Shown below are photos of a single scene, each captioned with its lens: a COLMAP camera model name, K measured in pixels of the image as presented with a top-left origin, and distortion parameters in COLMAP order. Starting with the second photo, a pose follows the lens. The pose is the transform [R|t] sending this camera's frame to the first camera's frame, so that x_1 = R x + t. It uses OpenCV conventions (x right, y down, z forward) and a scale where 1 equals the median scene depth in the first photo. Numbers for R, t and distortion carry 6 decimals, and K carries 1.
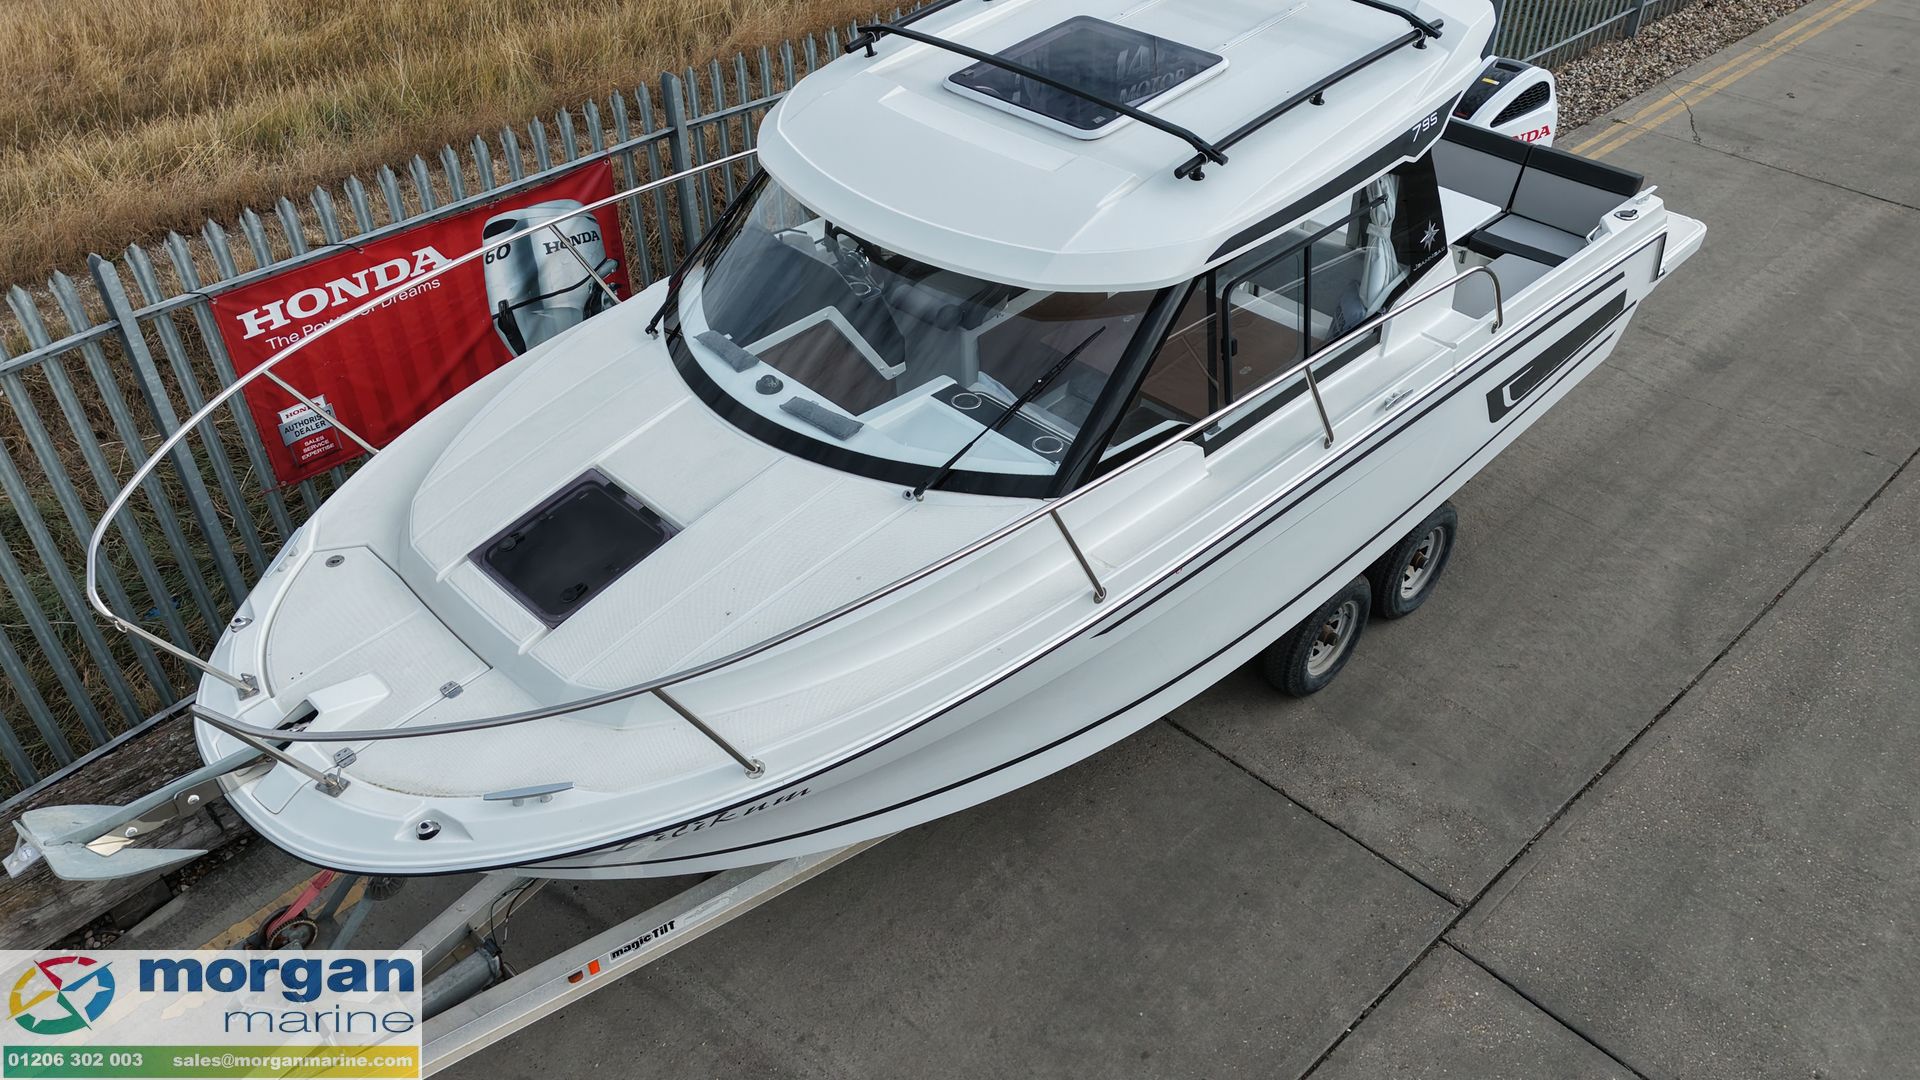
lens RADIAL K [[1399.3, 0, 970.0], [0, 1399.3, 550.7], [0, 0, 1]] dist [0.078281, -0.075163]
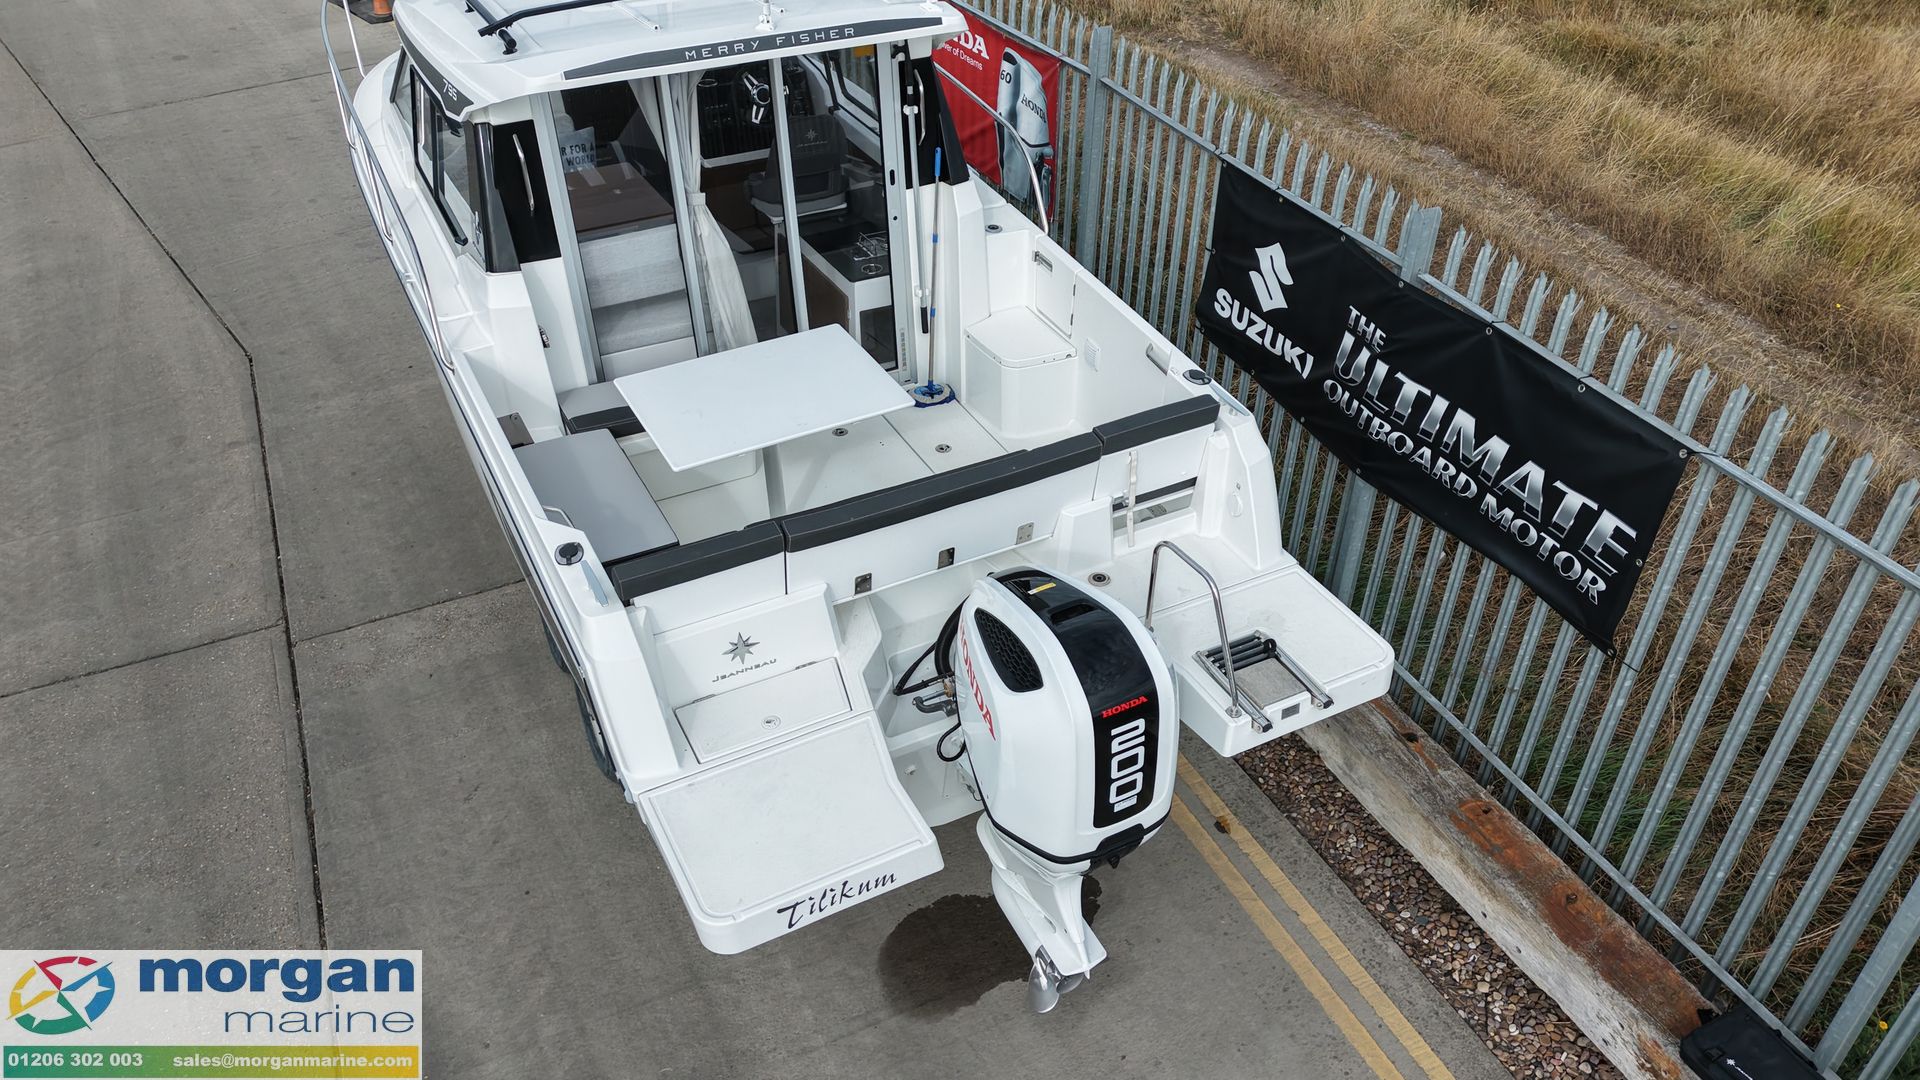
lens RADIAL K [[1399.3, 0, 970.0], [0, 1399.3, 550.7], [0, 0, 1]] dist [0.078281, -0.075163]
pose [[-0.308077, 0.568446, -0.762861, 1.084782], [-0.596847, 0.508950, 0.620278, -0.912919], [0.740852, 0.646405, 0.182479, 1.197718]]
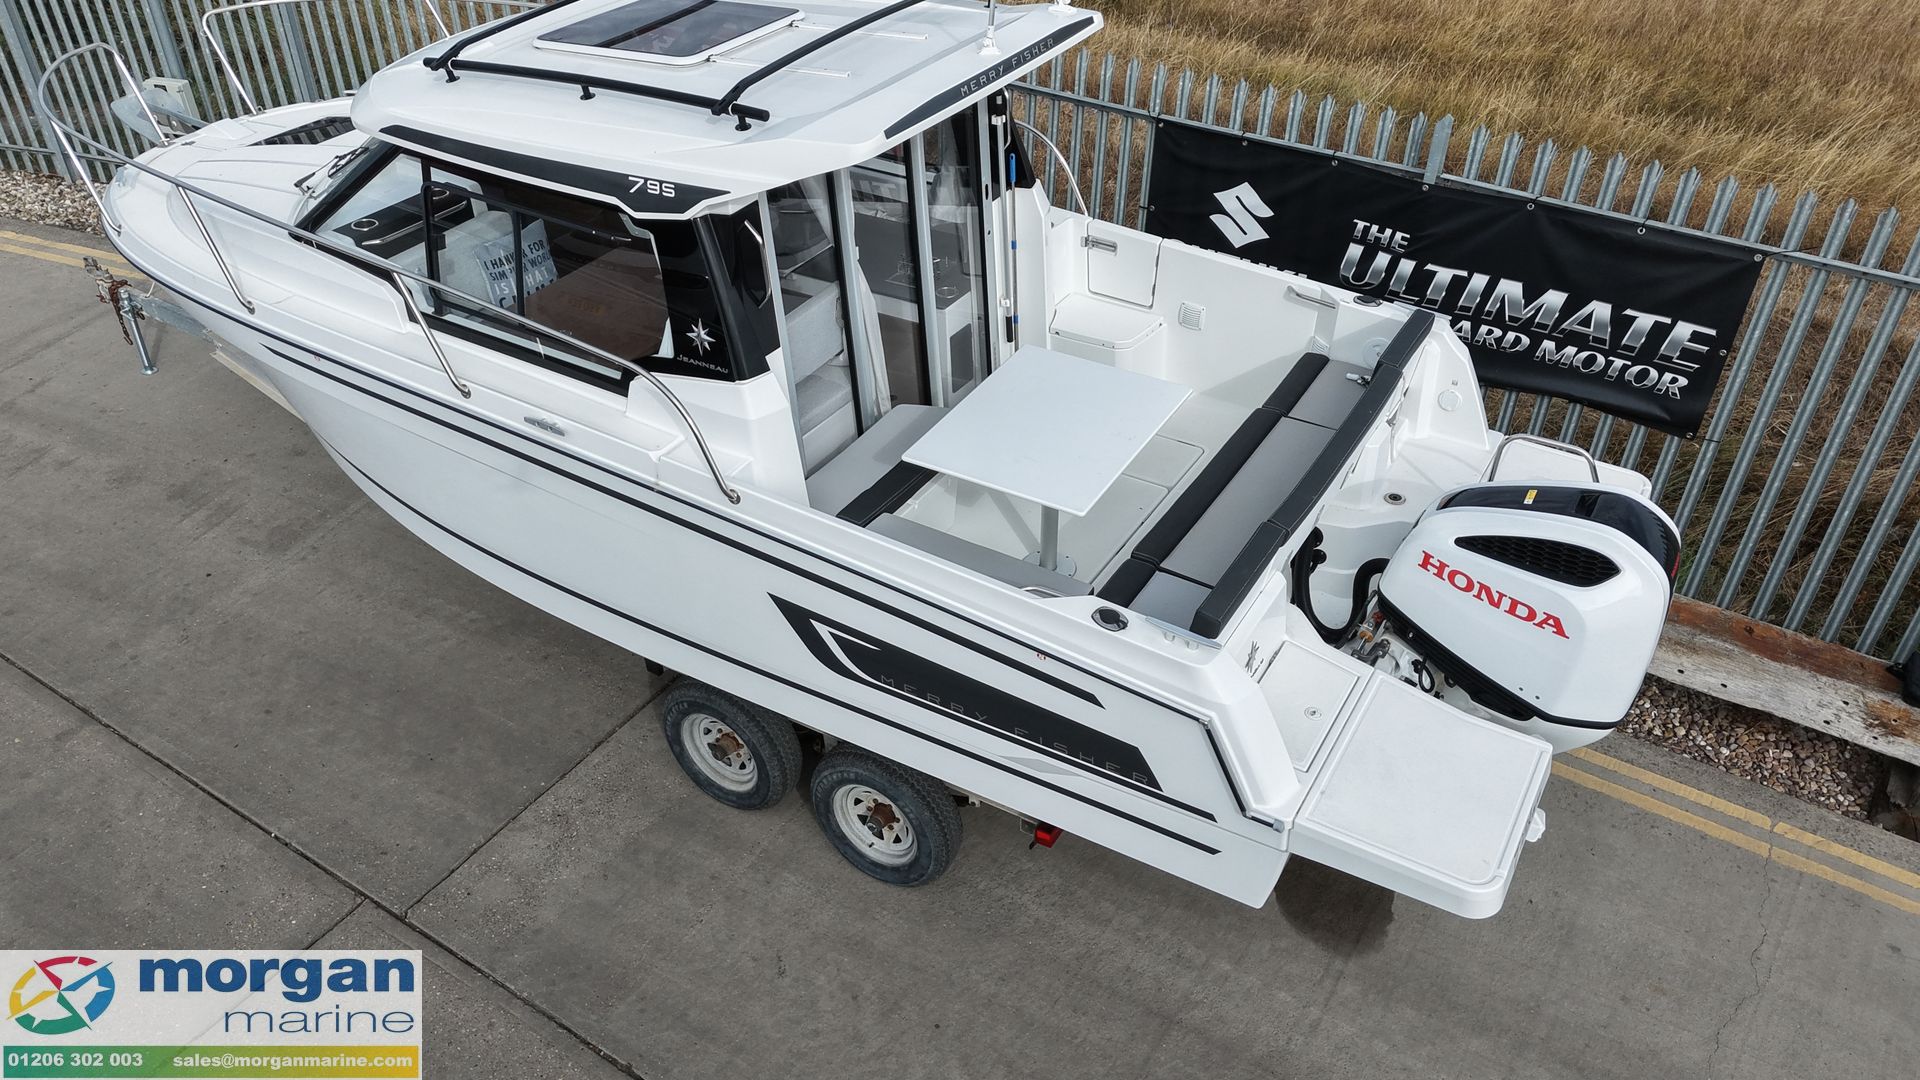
lens RADIAL K [[1399.3, 0, 970.0], [0, 1399.3, 550.7], [0, 0, 1]] dist [0.078281, -0.075163]
pose [[0.240732, 0.581592, -0.777045, 1.090881], [-0.613327, 0.711643, 0.342630, -0.516090], [0.752249, 0.394101, 0.528021, 0.705571]]
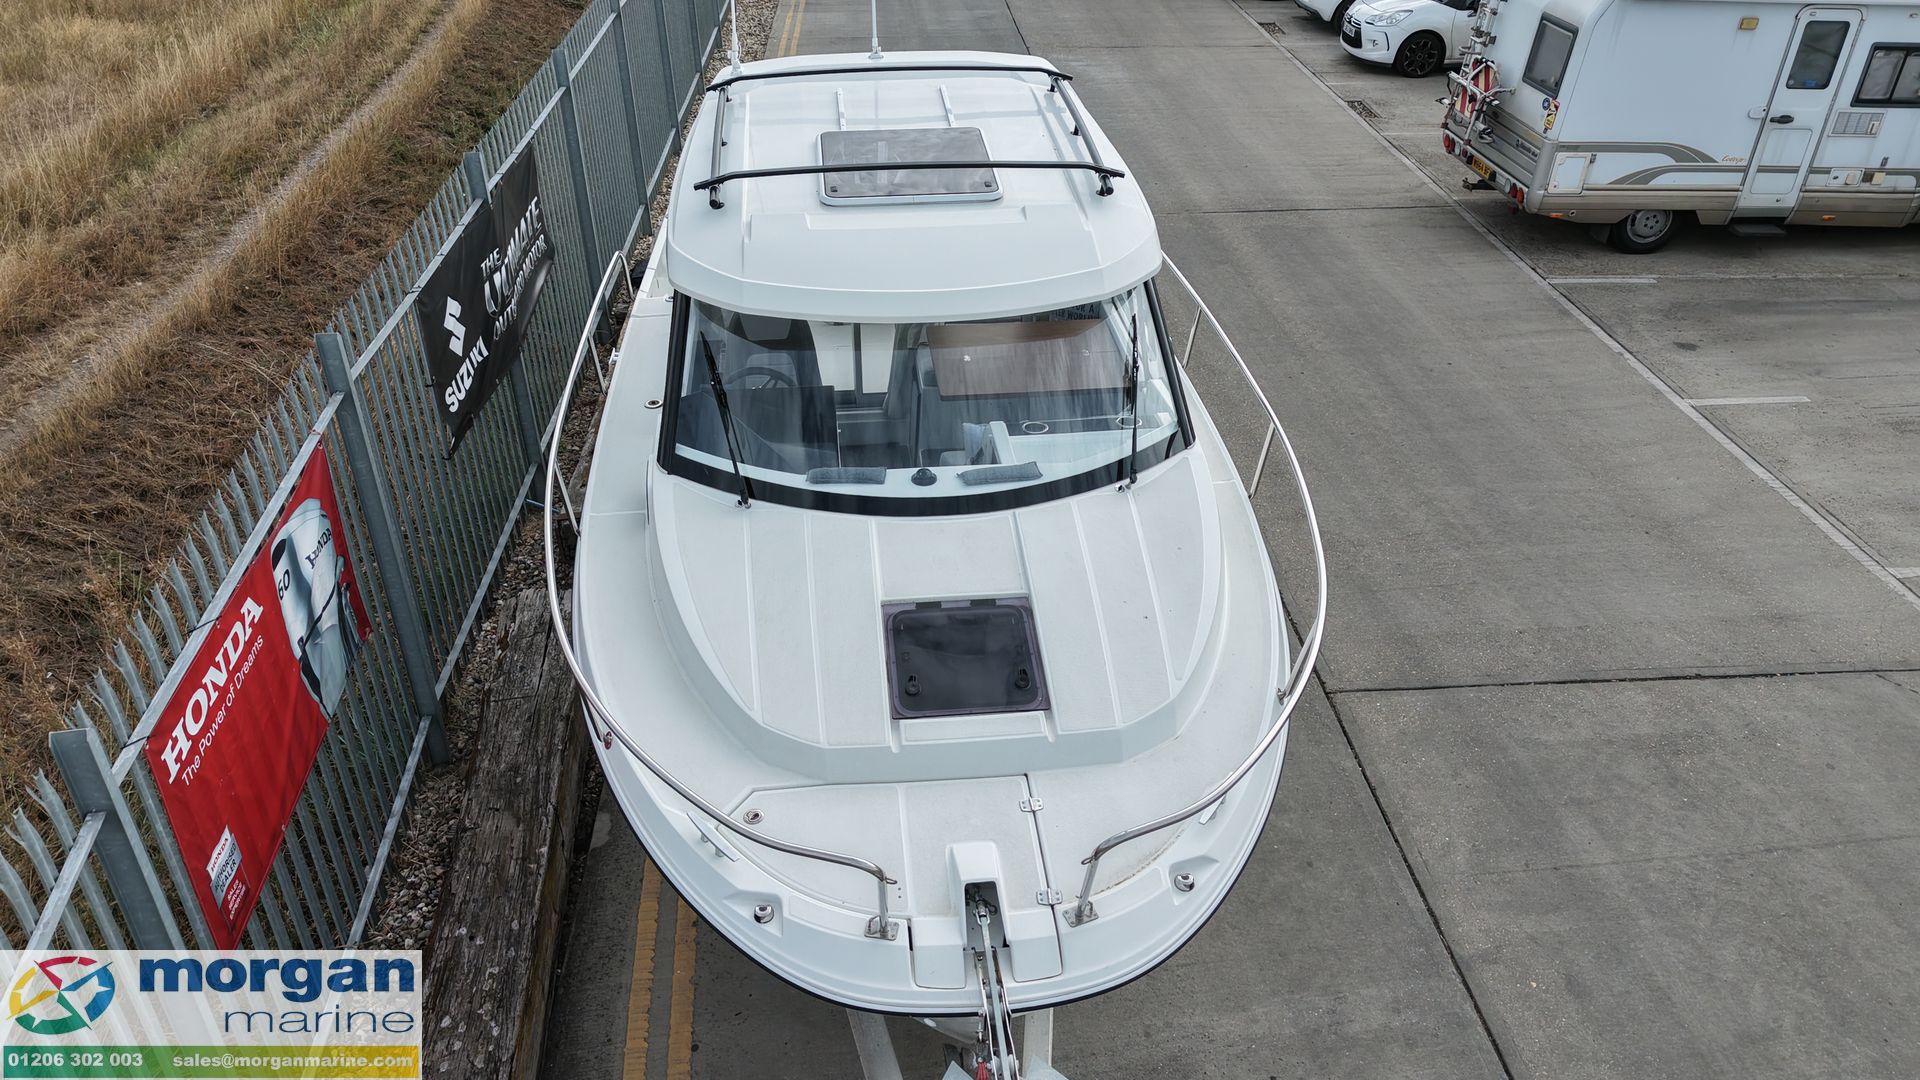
lens RADIAL K [[1399.3, 0, 970.0], [0, 1399.3, 550.7], [0, 0, 1]] dist [0.078281, -0.075163]
pose [[0.629189, -0.410961, 0.659721, -0.718689], [0.486406, 0.870227, 0.078197, -0.115524], [-0.606243, 0.271691, 0.747431, 0.172674]]
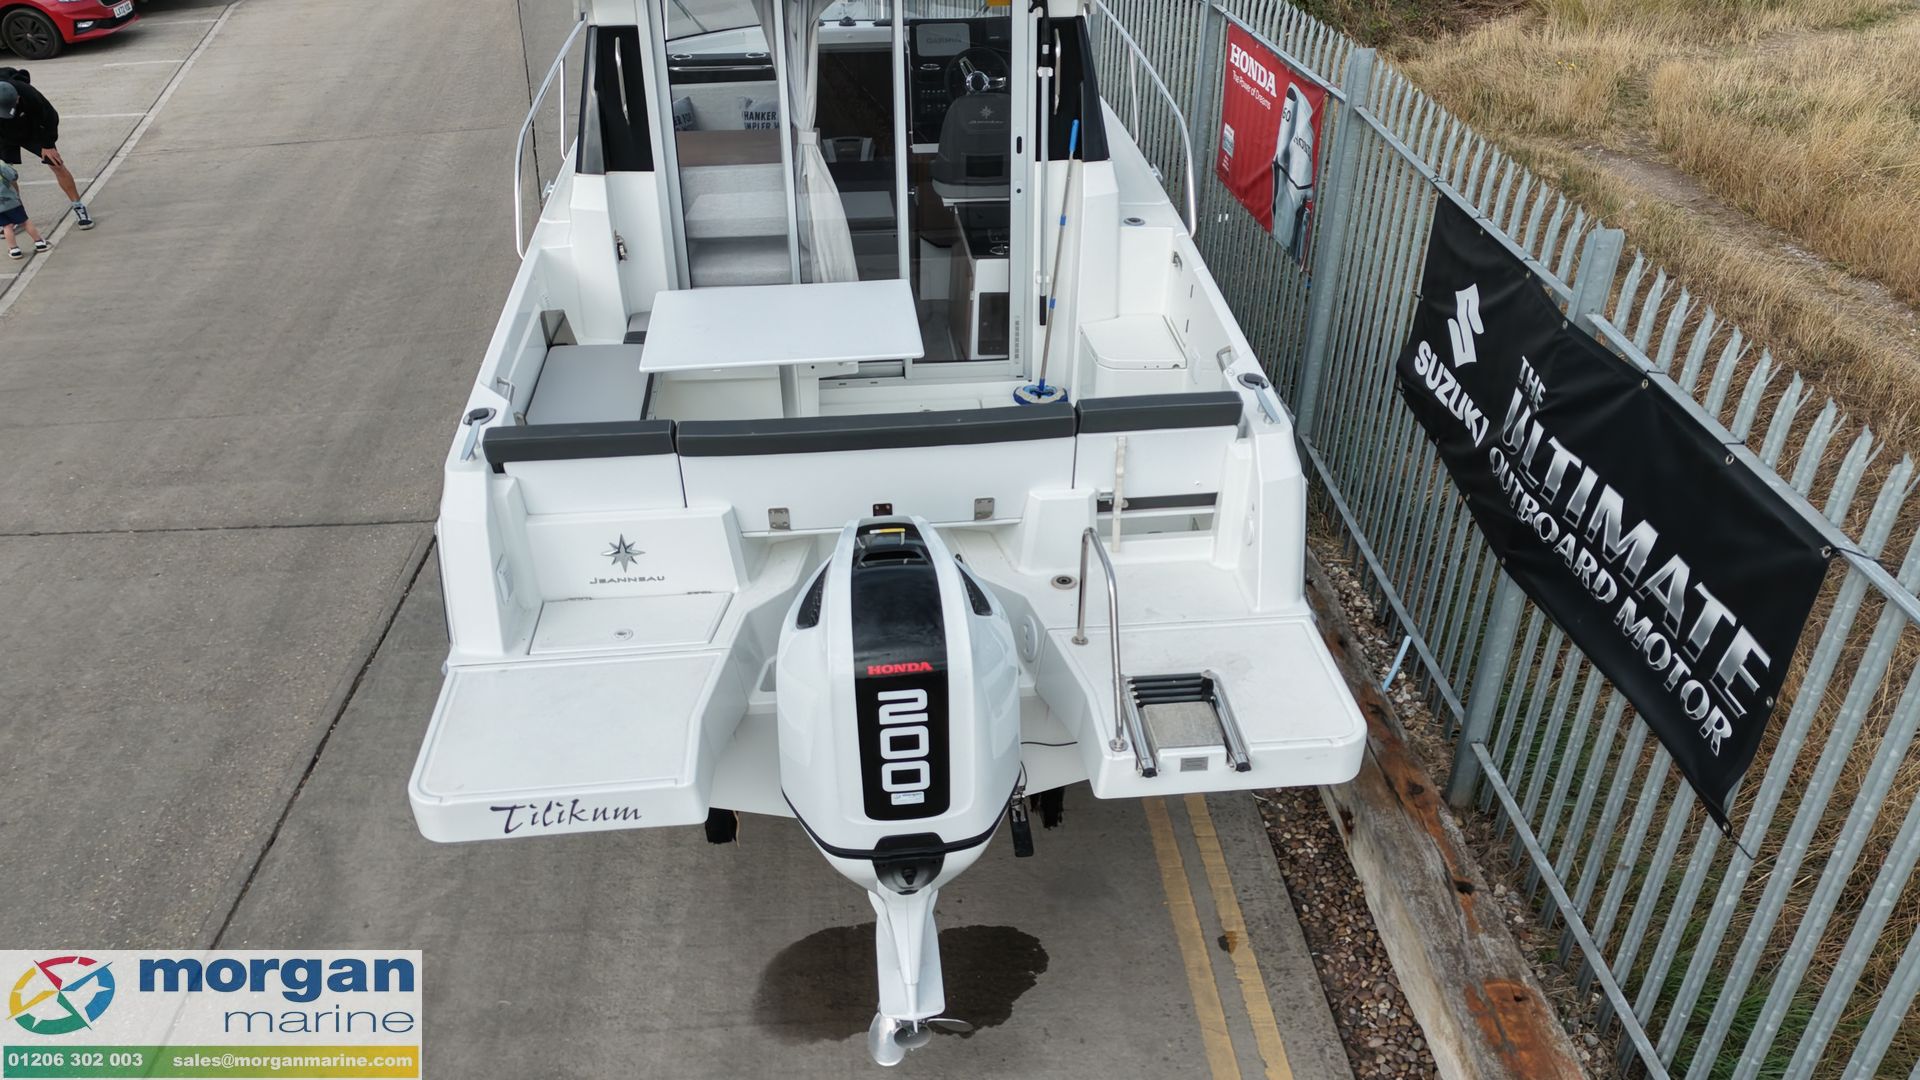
lens RADIAL K [[1399.3, 0, 970.0], [0, 1399.3, 550.7], [0, 0, 1]] dist [0.078281, -0.075163]
pose [[-0.640974, 0.400130, -0.655018, 0.907804], [-0.479905, 0.457093, 0.748838, -0.952249], [0.599036, 0.794332, -0.100960, 1.473379]]
